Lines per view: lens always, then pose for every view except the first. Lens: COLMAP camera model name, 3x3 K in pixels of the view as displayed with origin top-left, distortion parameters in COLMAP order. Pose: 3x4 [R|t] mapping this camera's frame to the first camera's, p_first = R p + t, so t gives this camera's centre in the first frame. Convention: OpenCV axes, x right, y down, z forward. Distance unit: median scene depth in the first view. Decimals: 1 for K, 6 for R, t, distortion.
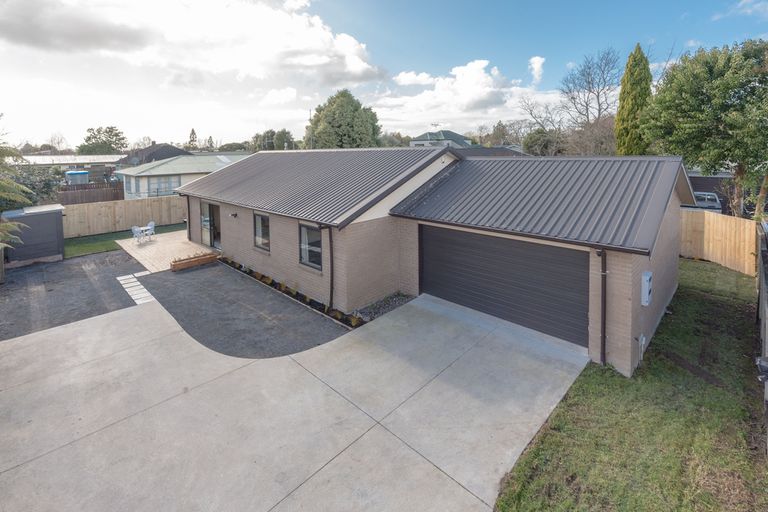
lens RADIAL K [[339.2, 0, 404.2], [0, 339.2, 169.0], [0, 0, 1]] dist [-0.001916, -0.000337]
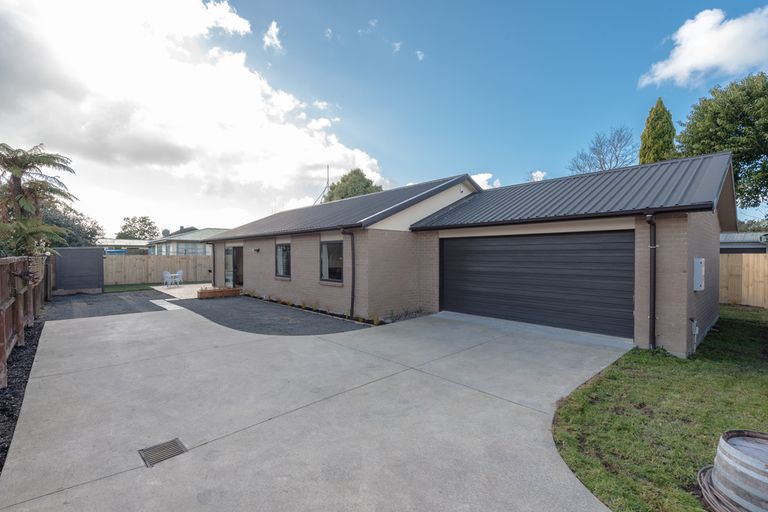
lens RADIAL K [[325.6, 0, 384.0], [0, 325.6, 256.0], [0, 0, 1]] dist [-0.001690, -0.001289]
pose [[0.997034, 0.011515, -0.076091, -0.046240], [-0.013805, 0.999465, -0.029638, 0.240311], [0.075709, 0.030601, 0.996660, 0.042259]]
